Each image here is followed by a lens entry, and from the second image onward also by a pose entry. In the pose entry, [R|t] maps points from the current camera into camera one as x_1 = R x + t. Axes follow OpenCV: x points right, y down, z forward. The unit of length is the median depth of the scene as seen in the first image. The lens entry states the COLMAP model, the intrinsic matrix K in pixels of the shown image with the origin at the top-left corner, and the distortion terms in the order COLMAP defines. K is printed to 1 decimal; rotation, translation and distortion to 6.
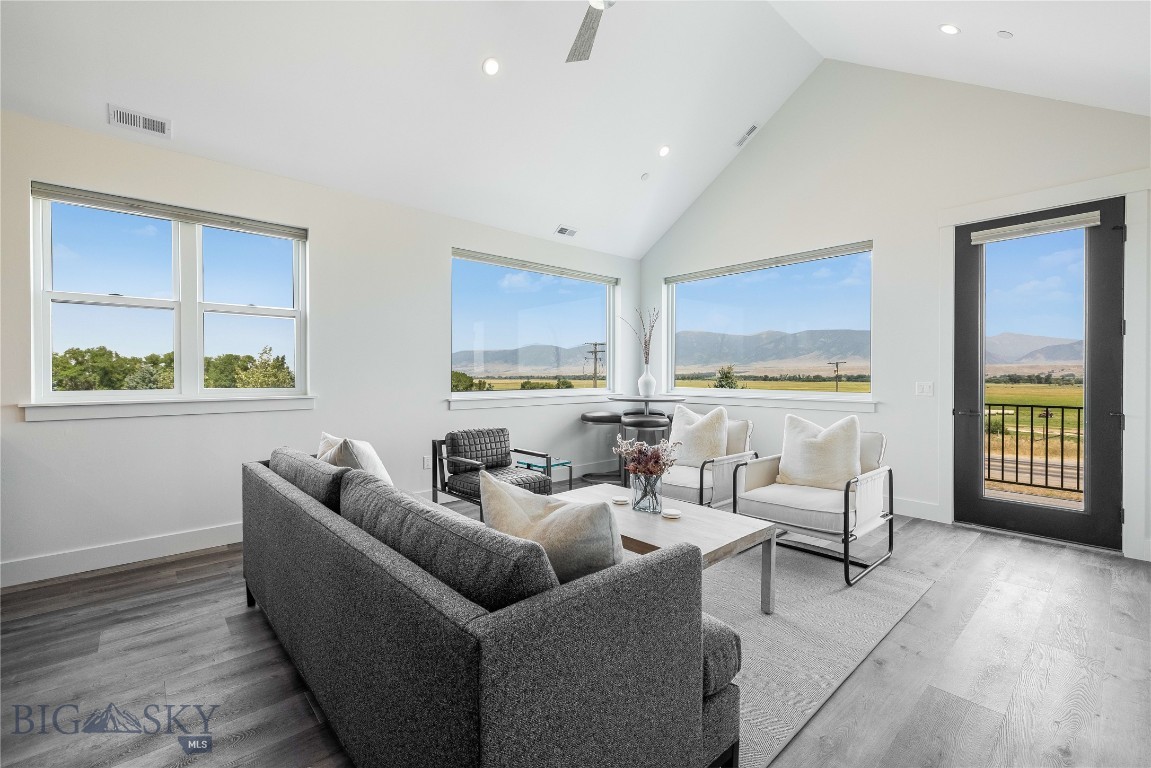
lens RADIAL K [[491.2, 0, 562.8], [0, 491.2, 376.9], [0, 0, 1]] dist [0.002826, 0.000200]
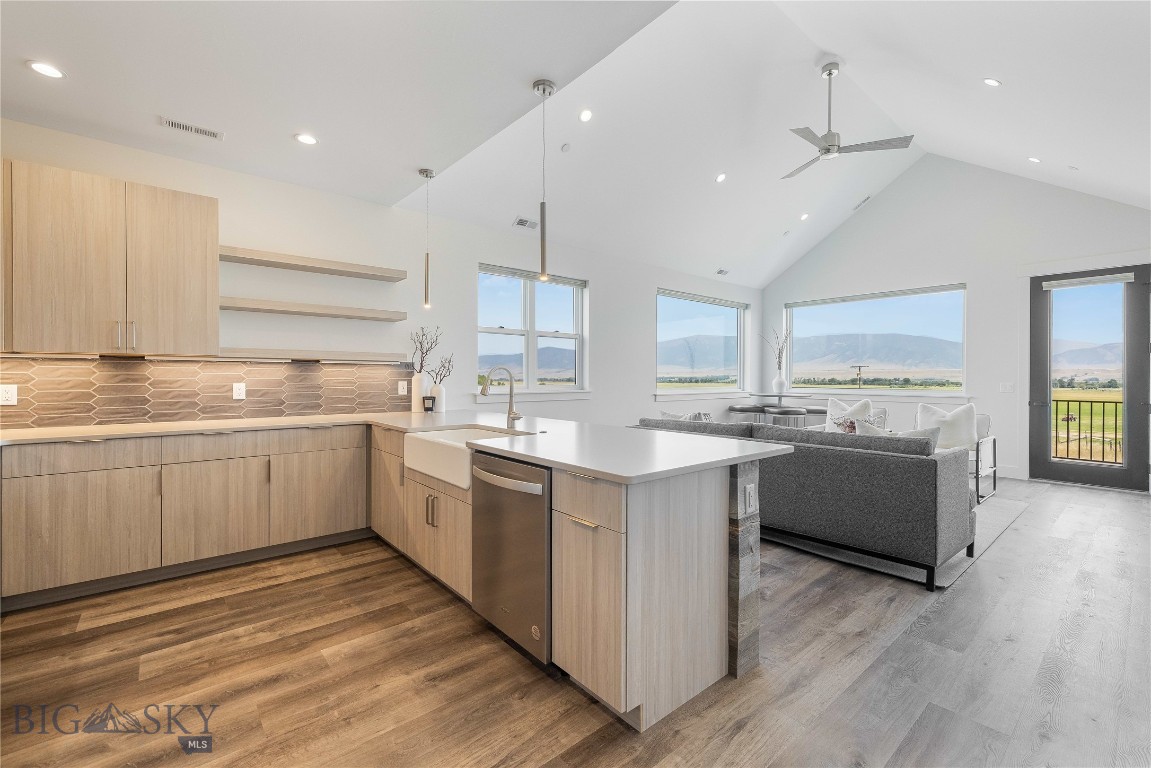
lens RADIAL K [[477.0, 0, 563.8], [0, 477.0, 377.5], [0, 0, 1]] dist [0.003473, 0.000249]
pose [[0.999347, 0.003663, -0.035950, -0.527002], [-0.003790, 0.999987, -0.003444, 0.003783], [0.035937, 0.003578, 0.999348, -0.463908]]
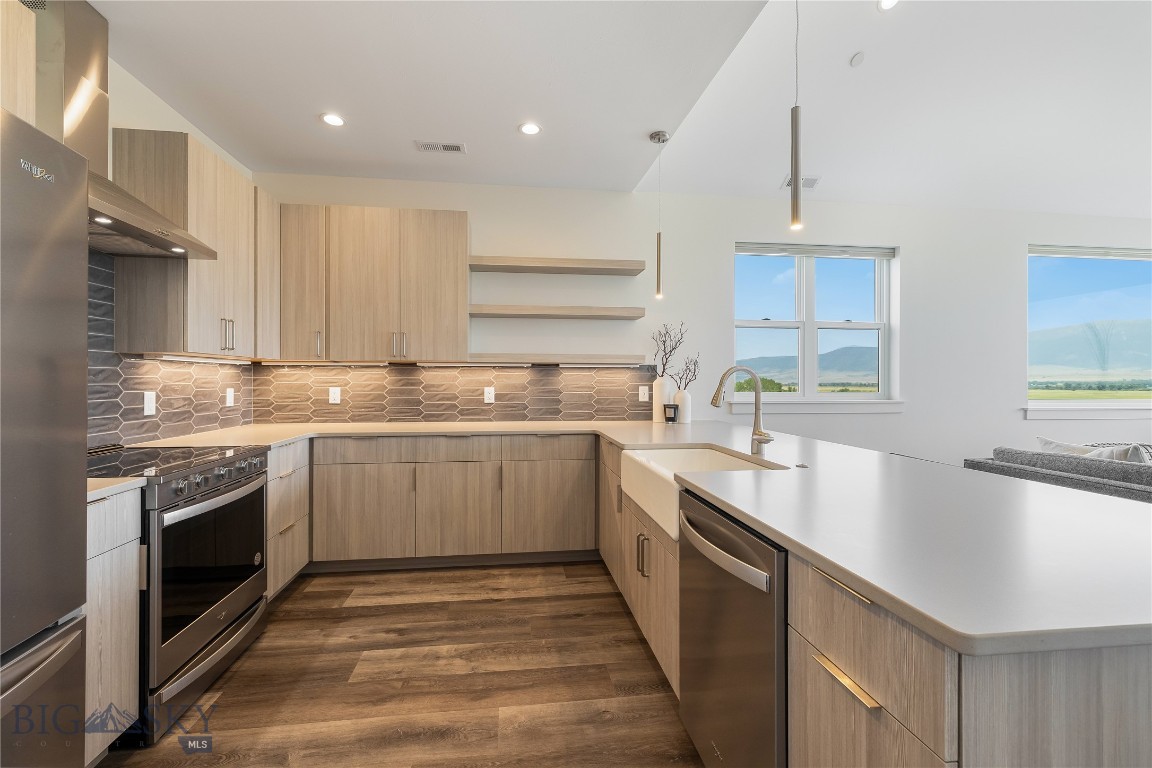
lens RADIAL K [[481.4, 0, 575.0], [0, 481.4, 379.3], [0, 0, 1]] dist [0.002601, 0.000085]
pose [[0.830436, 0.002261, -0.557109, -0.505922], [-0.006501, 0.999963, -0.005632, 0.002115], [0.557076, 0.008299, 0.830420, -0.275495]]
